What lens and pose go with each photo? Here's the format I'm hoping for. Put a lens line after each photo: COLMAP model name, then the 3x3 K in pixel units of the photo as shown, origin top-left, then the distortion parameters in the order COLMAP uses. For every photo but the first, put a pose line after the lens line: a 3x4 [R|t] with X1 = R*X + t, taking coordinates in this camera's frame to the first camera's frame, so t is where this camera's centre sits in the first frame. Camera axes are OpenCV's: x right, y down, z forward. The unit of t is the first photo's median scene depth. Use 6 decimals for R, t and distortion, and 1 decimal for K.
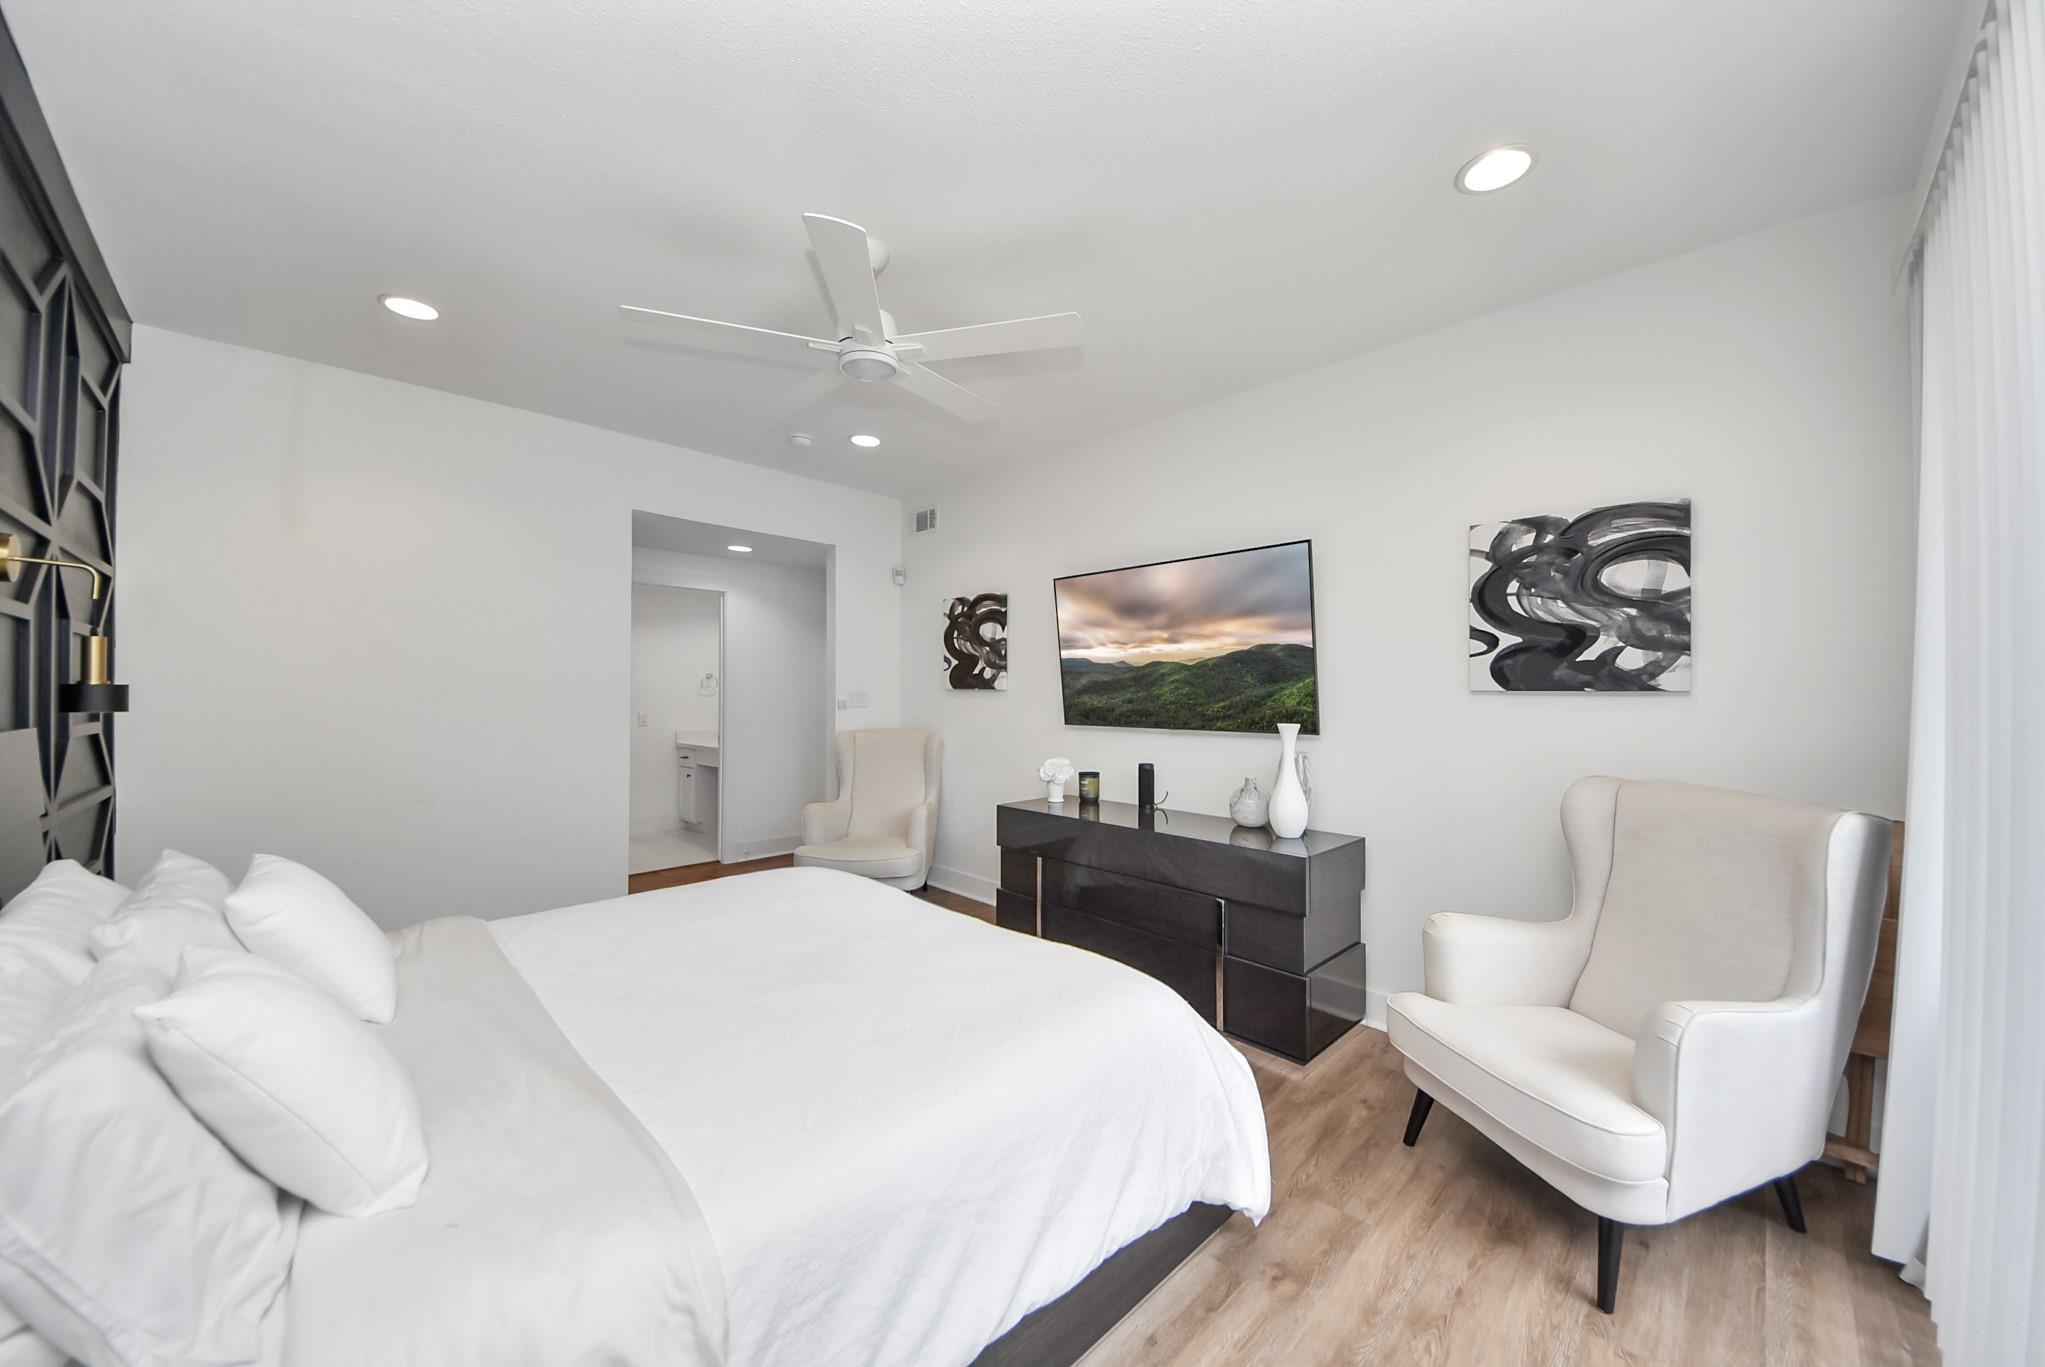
lens RADIAL K [[756.7, 0, 1035.0], [0, 756.7, 671.1], [0, 0, 1]] dist [0.010961, -0.009334]
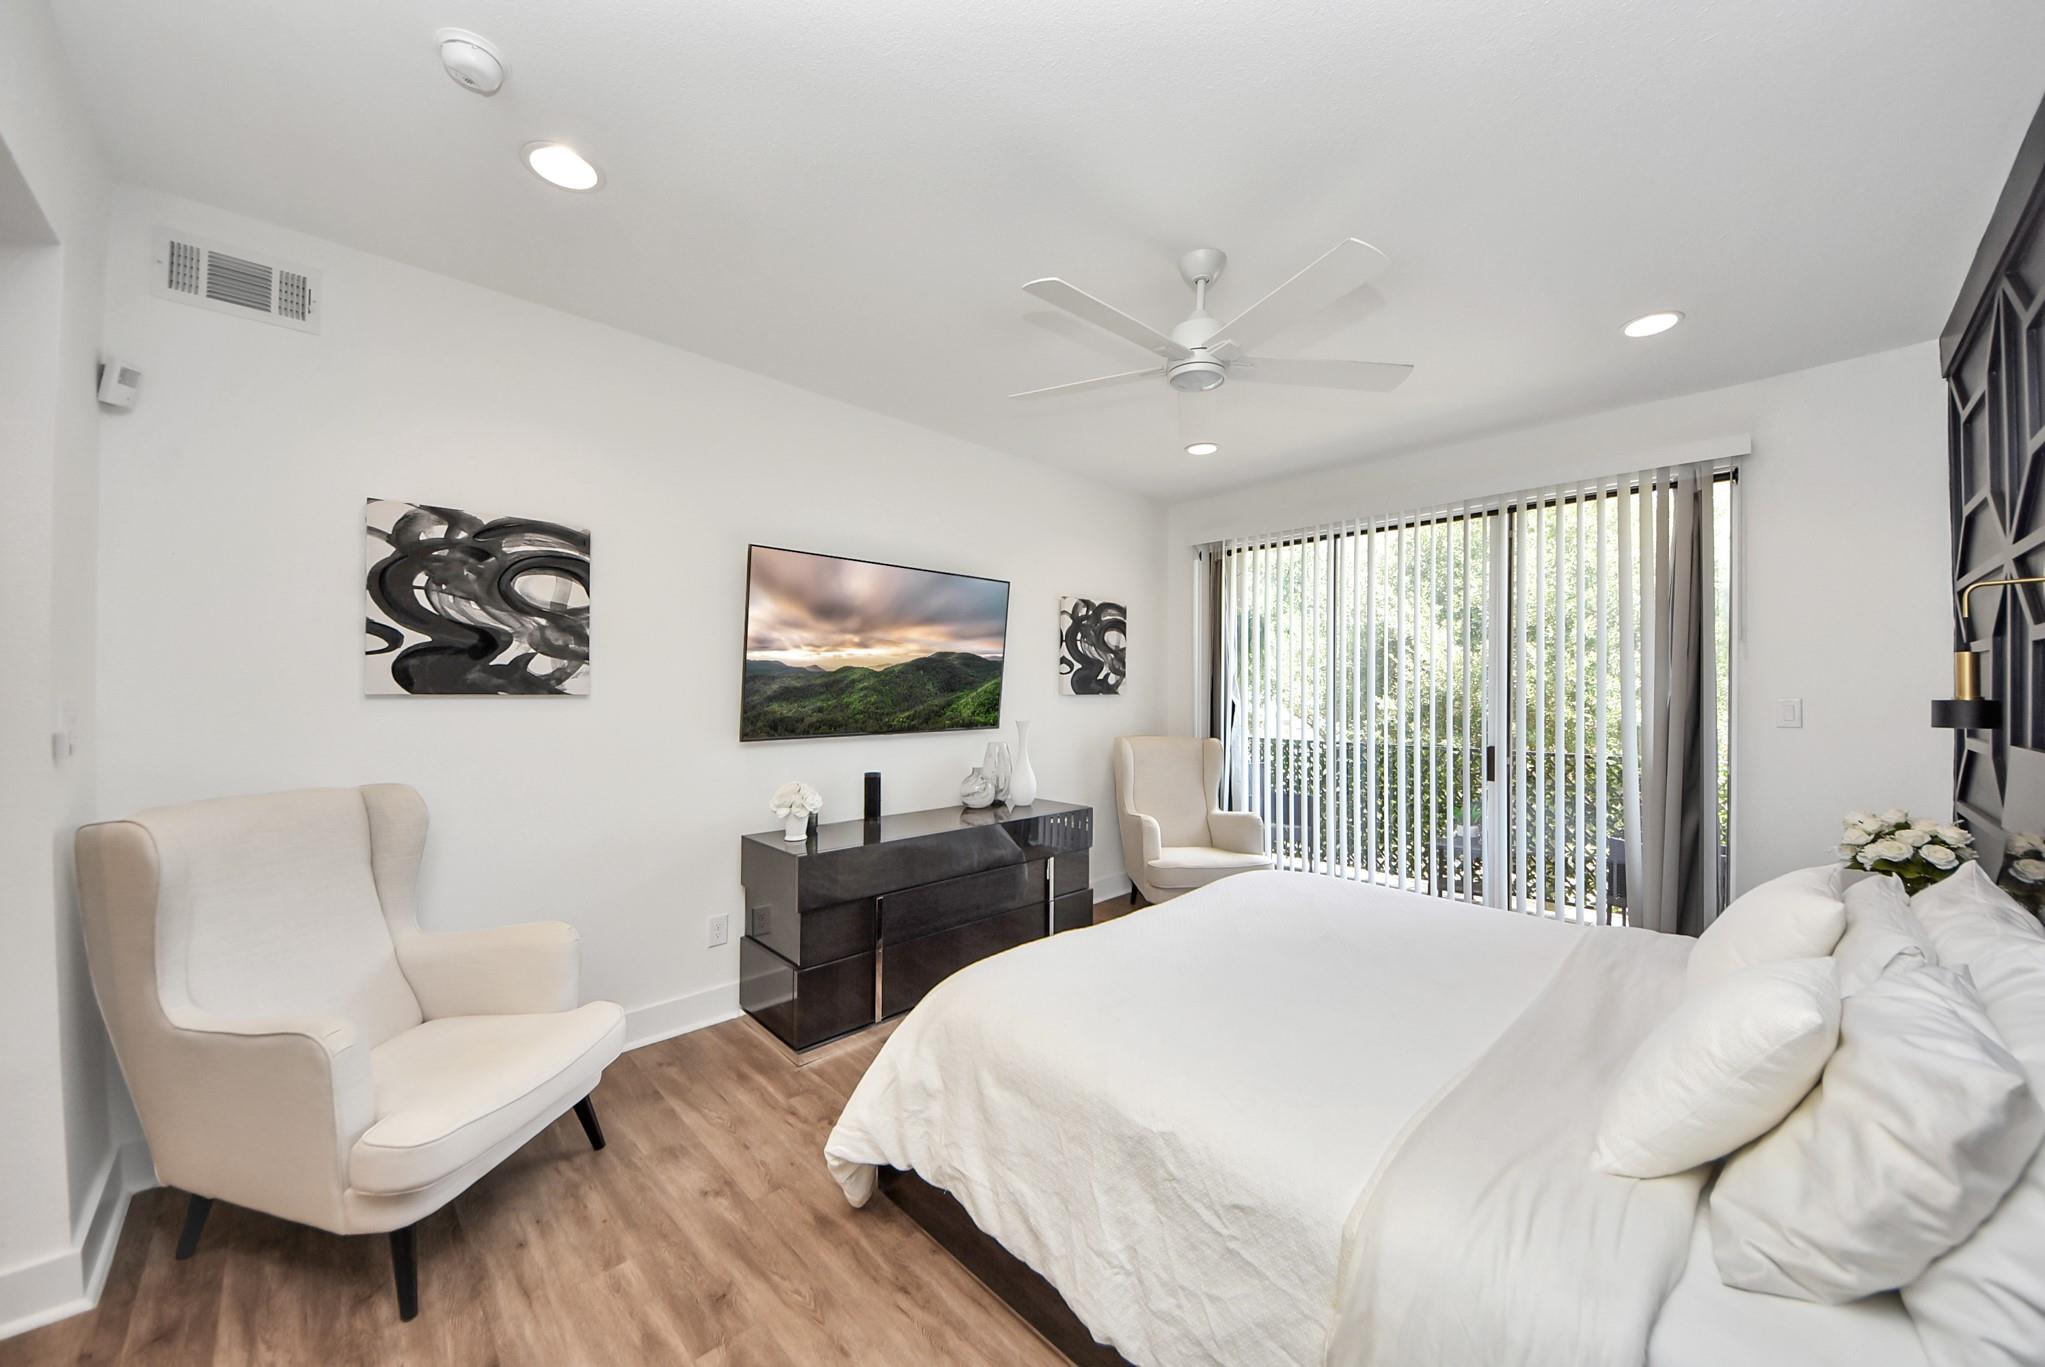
lens RADIAL K [[756.7, 0, 1016.6], [0, 756.7, 689.7], [0, 0, 1]] dist [0.010961, -0.009334]
pose [[-0.008521, 0.001101, 0.999963, -0.378970], [-0.023347, 0.999727, -0.001300, 0.006176], [-0.999691, -0.023358, -0.008493, 0.404246]]
